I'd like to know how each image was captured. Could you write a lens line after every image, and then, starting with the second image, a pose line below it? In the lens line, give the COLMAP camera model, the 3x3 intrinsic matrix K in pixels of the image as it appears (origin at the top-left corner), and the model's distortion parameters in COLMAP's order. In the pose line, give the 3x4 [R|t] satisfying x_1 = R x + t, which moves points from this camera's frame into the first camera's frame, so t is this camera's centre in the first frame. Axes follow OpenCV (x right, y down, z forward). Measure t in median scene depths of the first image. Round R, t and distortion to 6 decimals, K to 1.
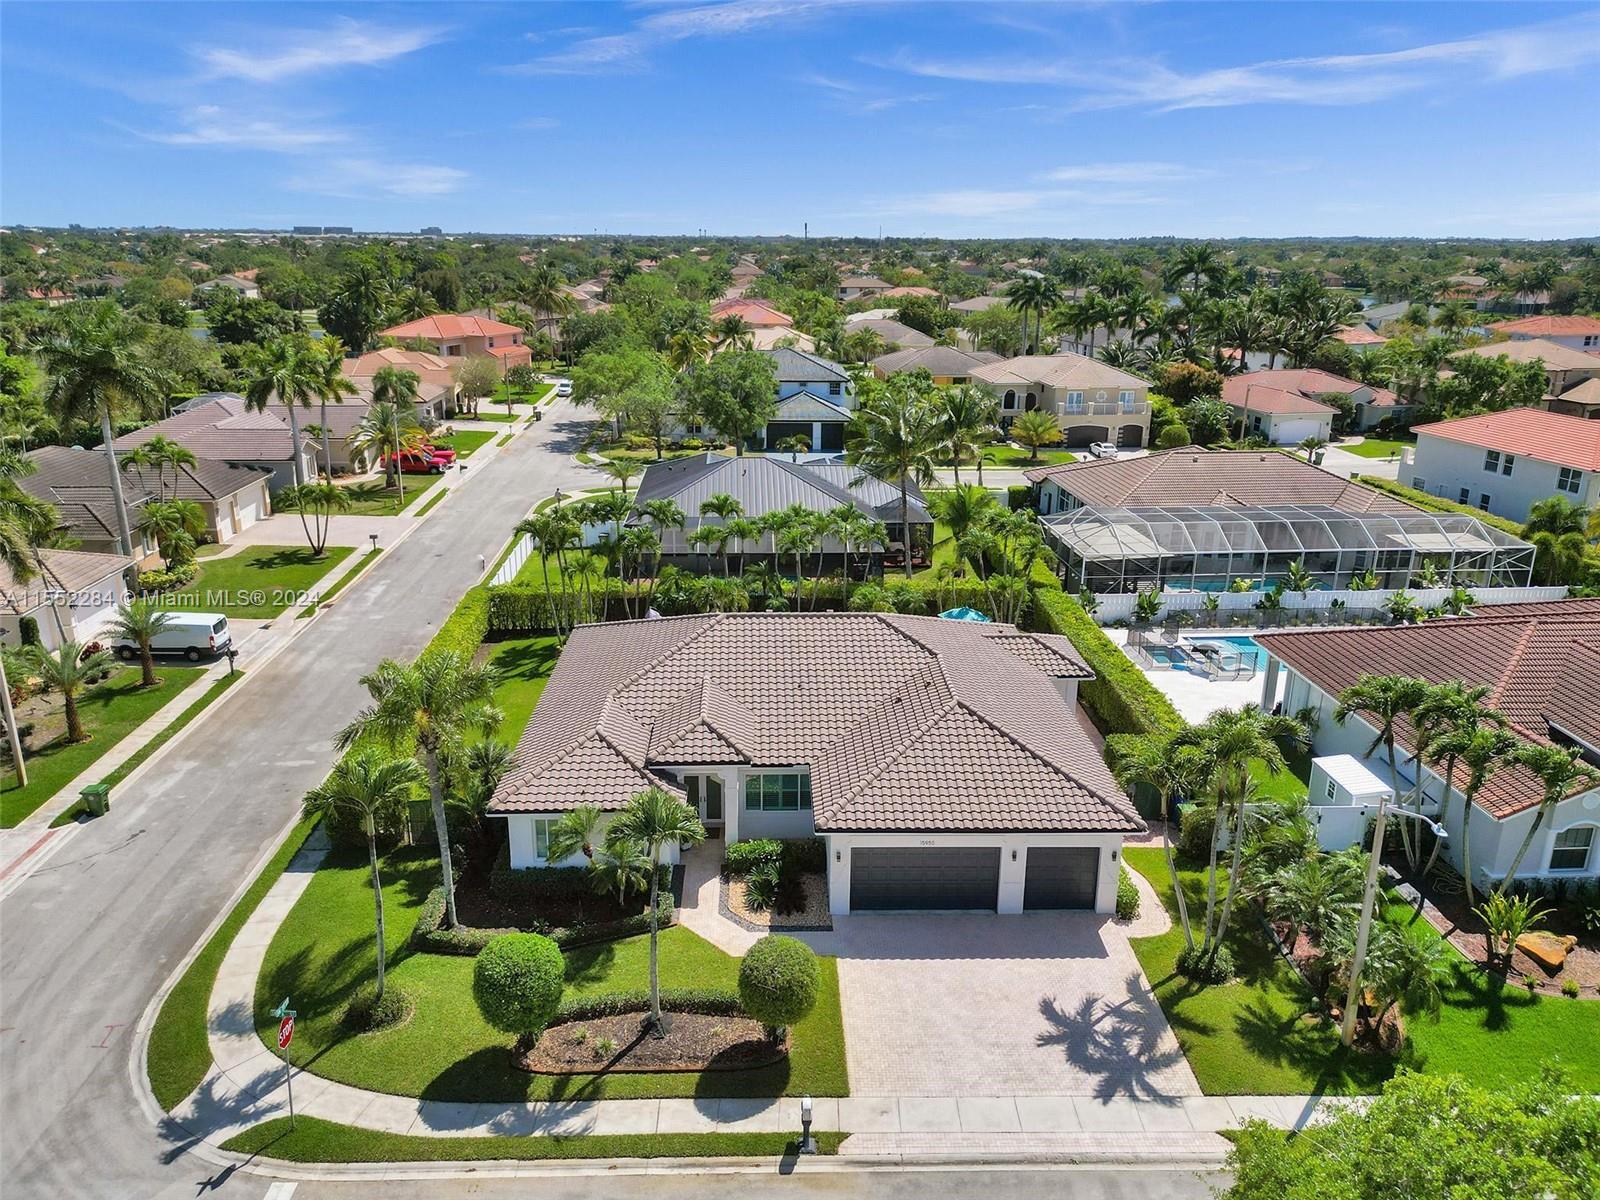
lens RADIAL K [[1144.0, 0, 800.0], [0, 1144.0, 600.0], [0, 0, 1]] dist [0.059081, -0.053785]
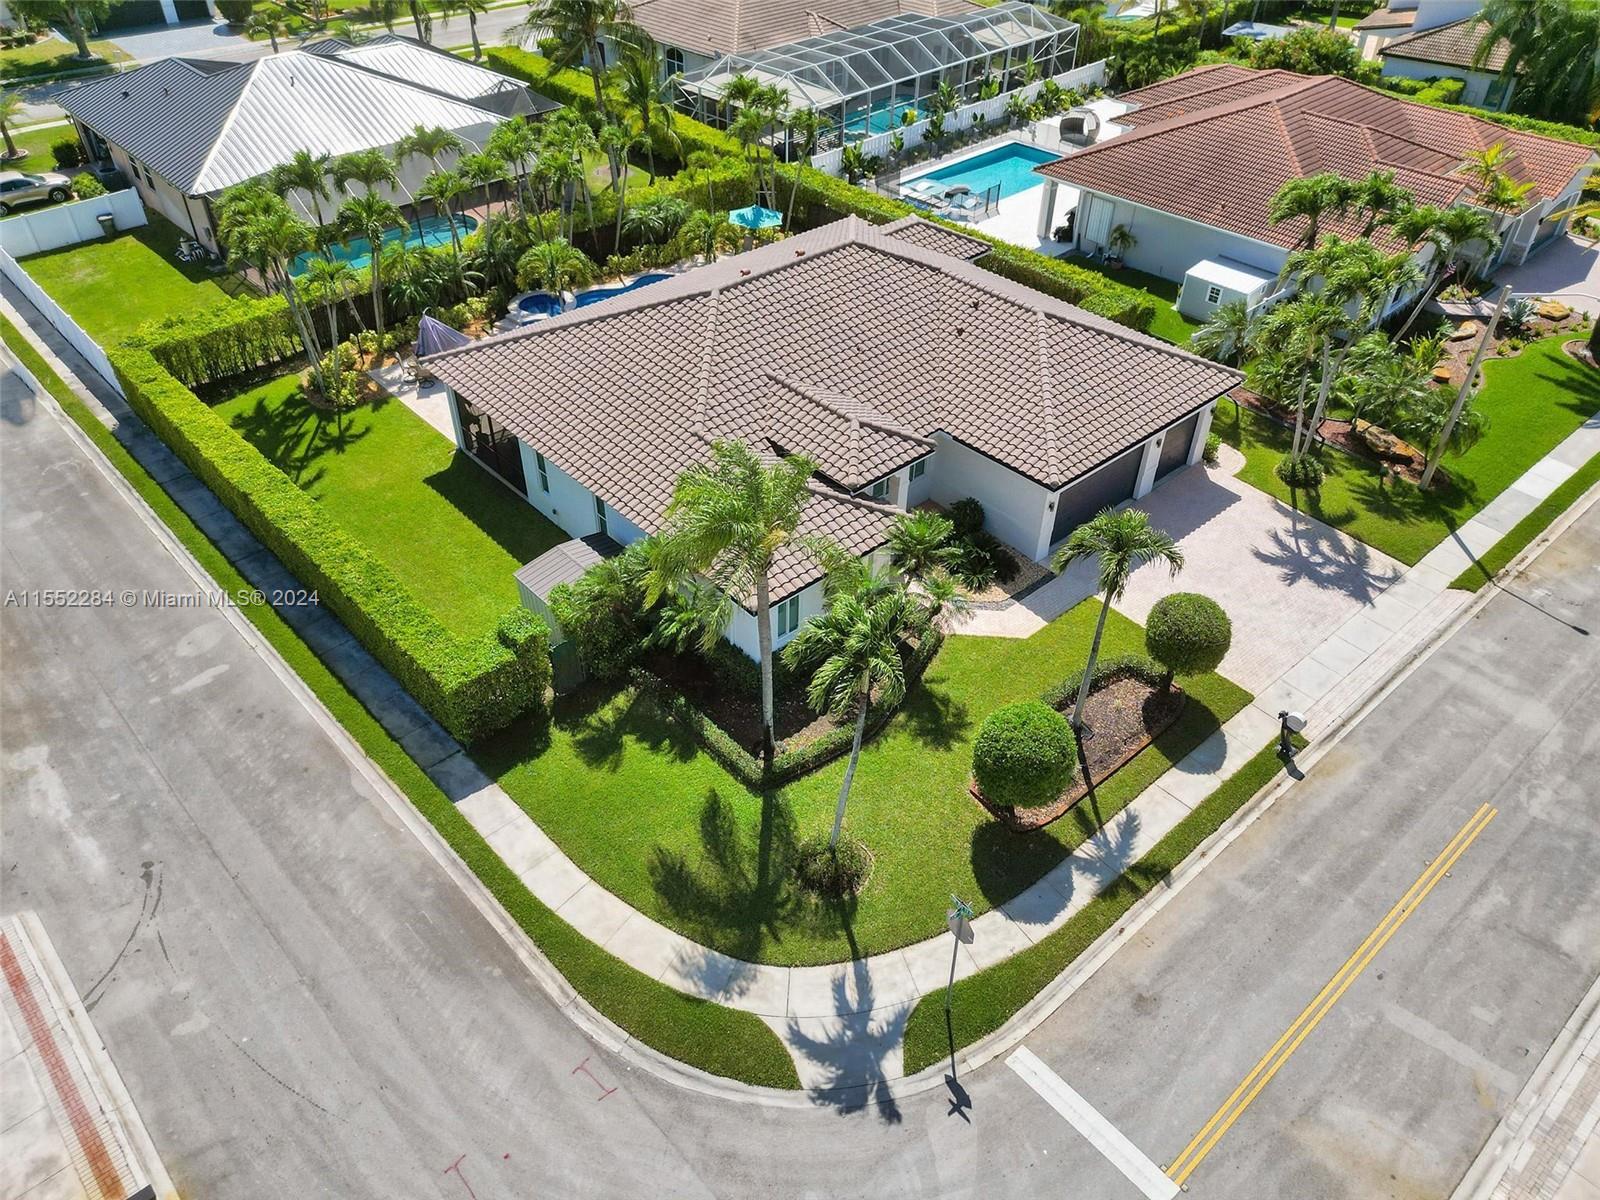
lens RADIAL K [[1144.0, 0, 800.0], [0, 1144.0, 600.0], [0, 0, 1]] dist [0.059081, -0.053785]
pose [[0.766442, -0.409621, 0.494750, -0.708485], [0.194482, 0.882101, 0.429039, -0.181911], [-0.612163, -0.232613, 0.755743, 0.414706]]
